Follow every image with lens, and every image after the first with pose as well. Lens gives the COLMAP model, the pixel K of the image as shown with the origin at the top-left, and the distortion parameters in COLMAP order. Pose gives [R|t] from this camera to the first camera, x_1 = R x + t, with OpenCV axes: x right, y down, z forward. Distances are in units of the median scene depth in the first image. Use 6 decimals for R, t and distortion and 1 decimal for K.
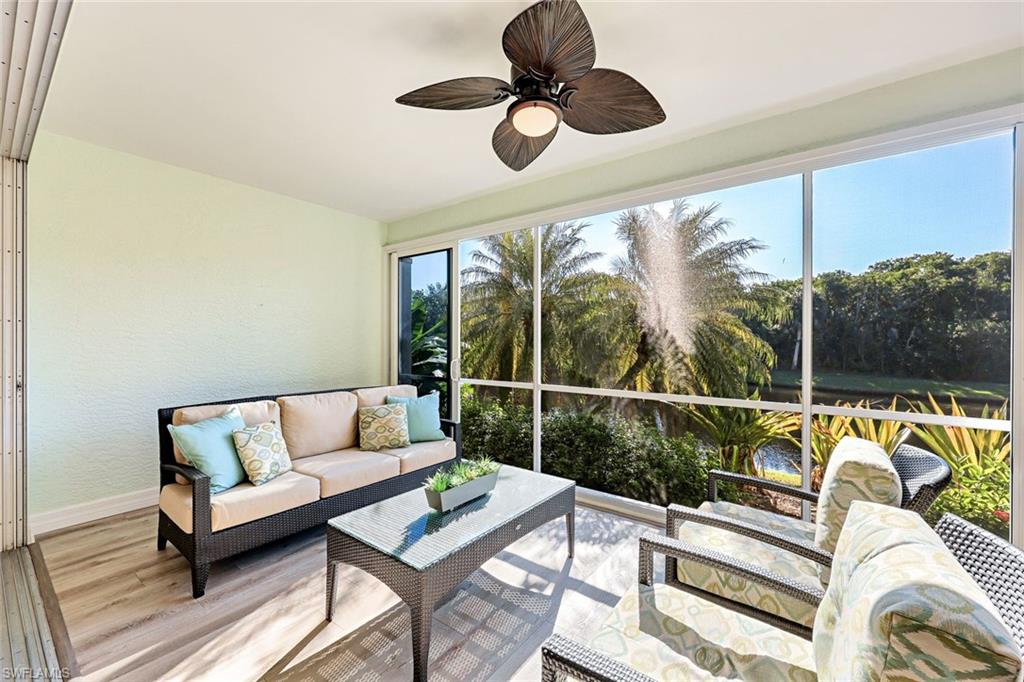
lens RADIAL K [[410.0, 0, 509.8], [0, 410.0, 340.3], [0, 0, 1]] dist [0.003258, -0.000510]
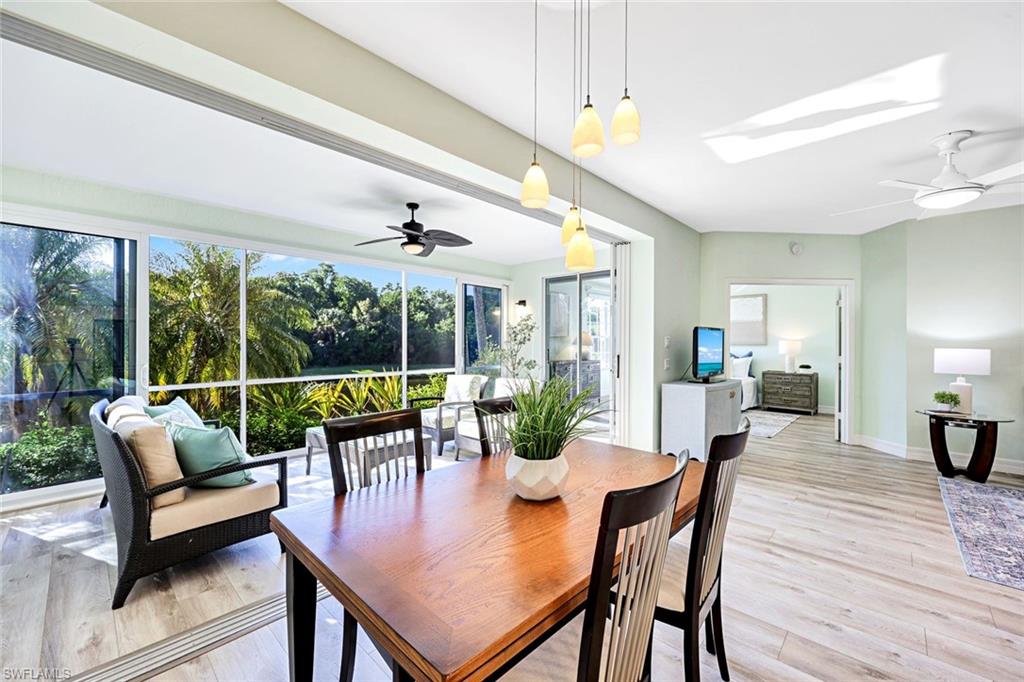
lens RADIAL K [[410.0, 0, 513.1], [0, 410.0, 343.7], [0, 0, 1]] dist [0.003258, -0.000510]
pose [[0.111698, -0.006569, 0.993720, -1.191841], [-0.002635, 0.999973, 0.006907, -0.011896], [-0.993739, -0.003390, 0.111678, 0.104135]]
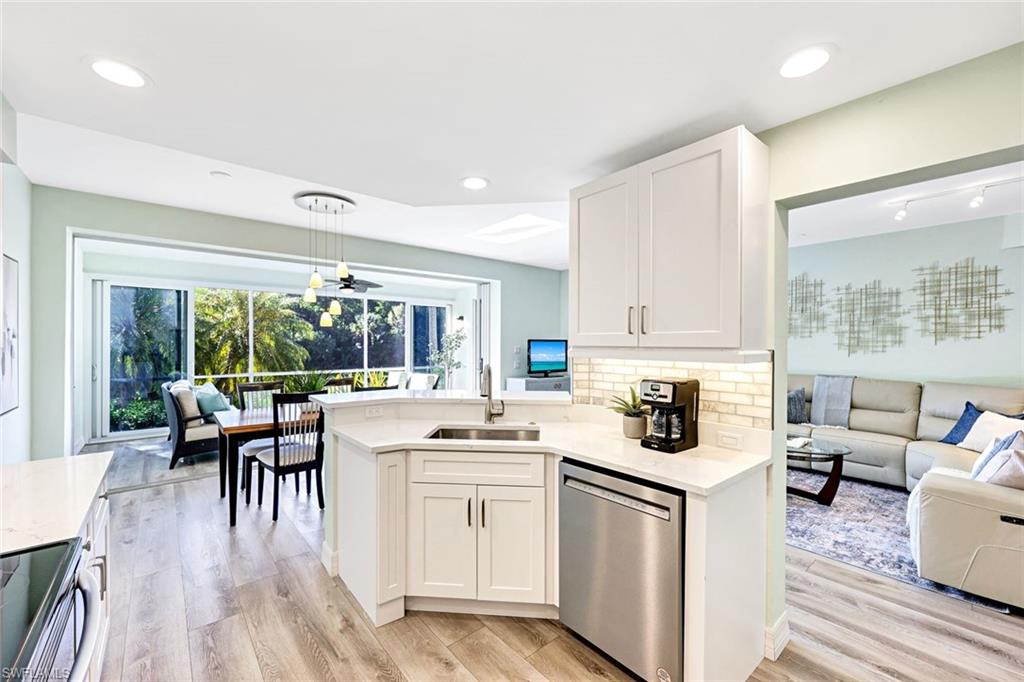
lens RADIAL K [[410.0, 0, 506.9], [0, 410.0, 343.6], [0, 0, 1]] dist [0.003258, -0.000510]
pose [[0.222054, -0.002349, 0.975031, -1.752846], [-0.002469, 0.999993, 0.002971, -0.044433], [-0.975031, -0.003067, 0.222047, -0.656534]]
